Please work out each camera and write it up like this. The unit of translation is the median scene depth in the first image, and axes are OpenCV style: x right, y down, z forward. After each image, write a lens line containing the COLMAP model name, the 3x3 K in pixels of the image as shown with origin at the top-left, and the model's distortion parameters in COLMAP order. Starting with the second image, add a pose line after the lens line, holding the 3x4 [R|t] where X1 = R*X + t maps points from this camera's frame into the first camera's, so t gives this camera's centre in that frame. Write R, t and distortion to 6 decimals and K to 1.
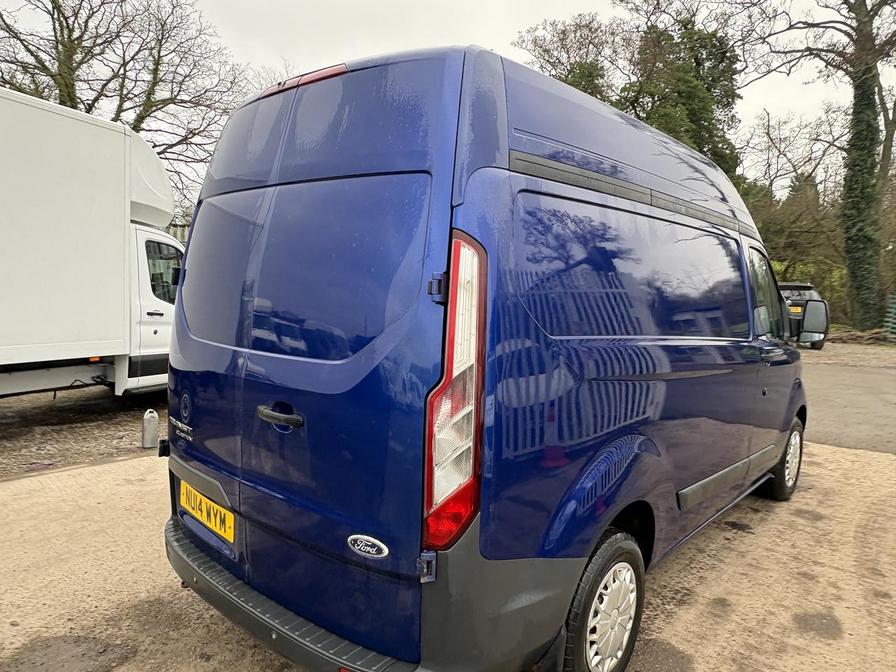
lens RADIAL K [[608.8, 0, 448.5], [0, 608.8, 338.8], [0, 0, 1]] dist [0.000655, 0.001115]
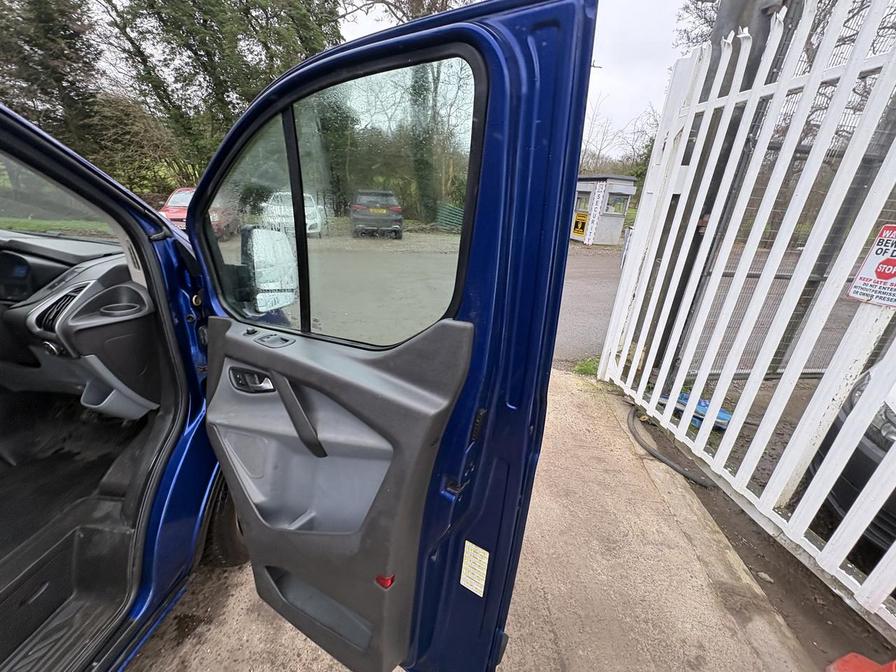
lens RADIAL K [[354.1, 0, 449.6], [0, 354.1, 338.0], [0, 0, 1]] dist [-0.002782, 0.001160]
pose [[0.802234, -0.201471, 0.561987, 0.592259], [0.022416, 0.950839, 0.308875, -0.062166], [-0.596588, -0.235193, 0.767311, 0.704366]]
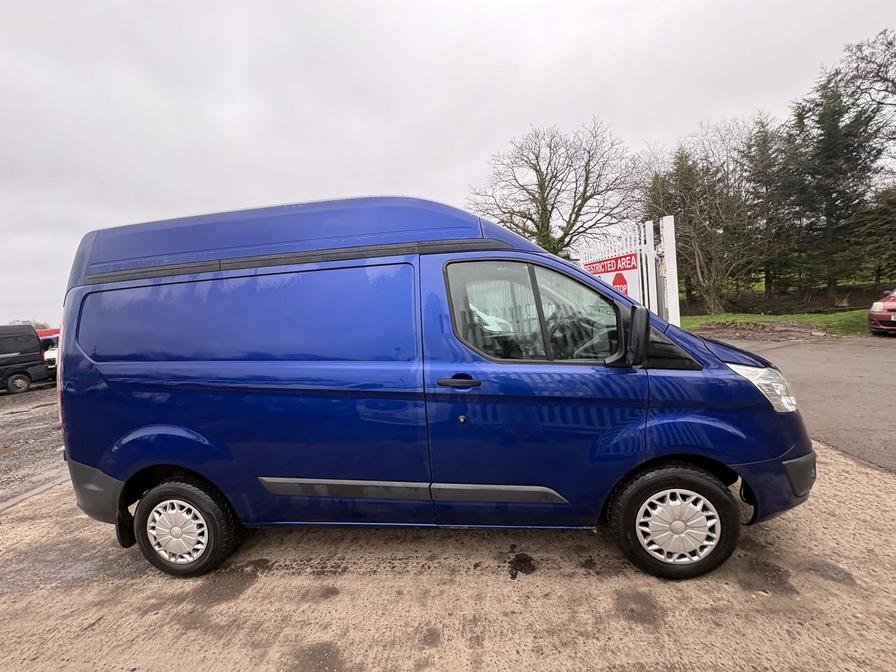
lens RADIAL K [[354.1, 0, 448.2], [0, 354.1, 338.0], [0, 0, 1]] dist [-0.002782, 0.001160]
pose [[0.564309, -0.002028, -0.825561, 0.827253], [0.019428, 0.999753, 0.010824, -0.035642], [0.825335, -0.022147, 0.564209, 0.603489]]
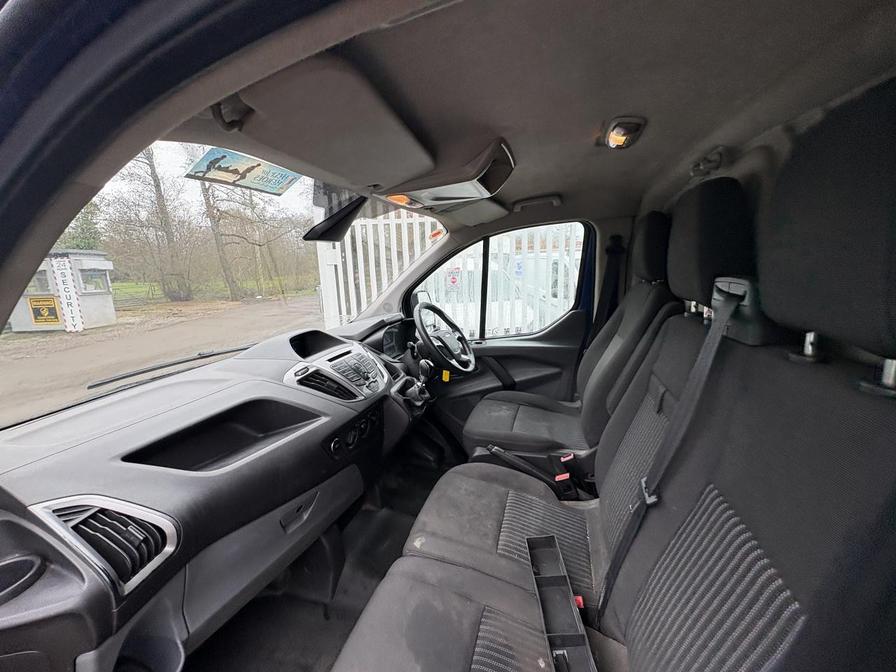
lens RADIAL K [[354.1, 0, 445.7], [0, 354.1, 336.2], [0, 0, 1]] dist [-0.002782, 0.001160]
pose [[-0.415677, -0.180898, 0.891341, 0.093423], [0.128147, 0.958595, 0.254309, -0.132907], [-0.900439, 0.219933, -0.375284, 1.224614]]
